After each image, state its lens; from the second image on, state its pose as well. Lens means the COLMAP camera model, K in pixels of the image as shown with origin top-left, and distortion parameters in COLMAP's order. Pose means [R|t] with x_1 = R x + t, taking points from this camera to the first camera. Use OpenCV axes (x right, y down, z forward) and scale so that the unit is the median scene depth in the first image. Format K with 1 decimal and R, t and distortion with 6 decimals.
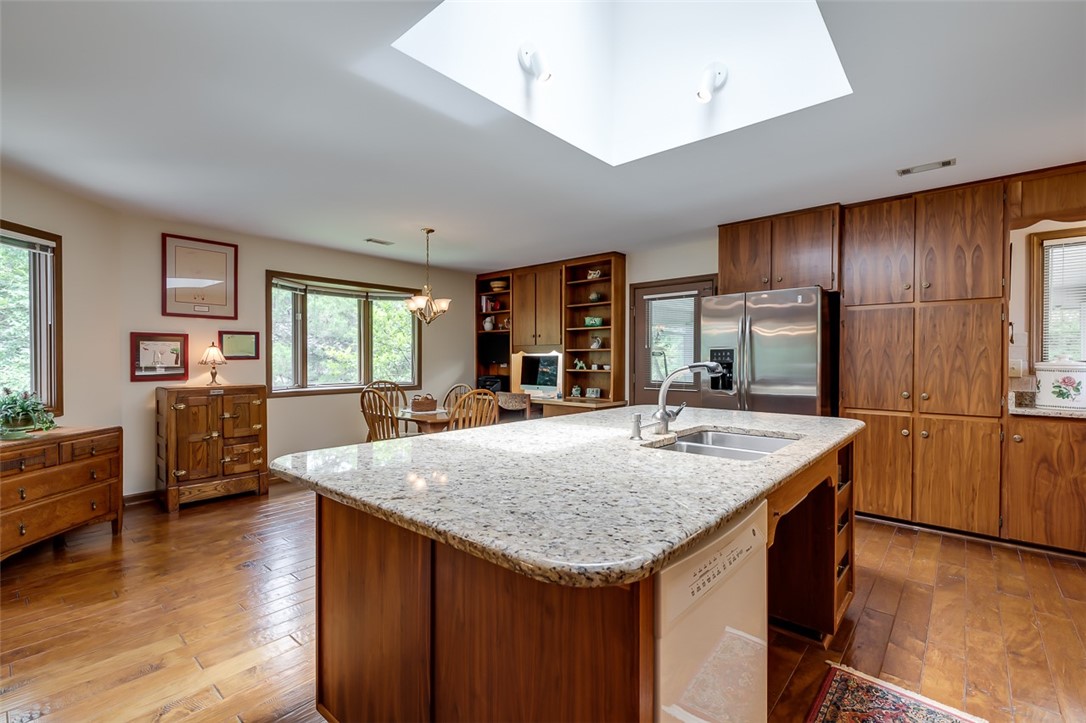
lens RADIAL K [[489.2, 0, 543.5], [0, 489.2, 360.4], [0, 0, 1]] dist [0.005778, -0.000122]
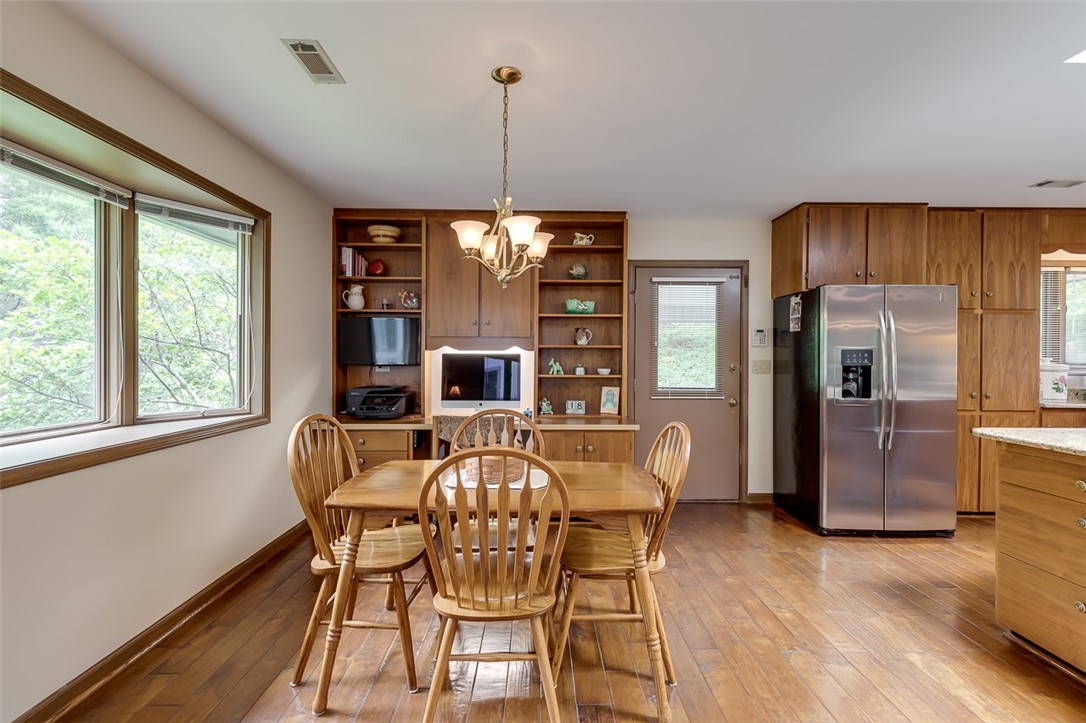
lens RADIAL K [[489.2, 0, 541.4], [0, 489.2, 358.2], [0, 0, 1]] dist [0.005778, -0.000122]
pose [[0.735394, 0.002185, 0.677636, -0.413080], [-0.002533, 0.999997, -0.000476, -0.004110], [-0.677635, -0.001366, 0.735397, 0.515865]]
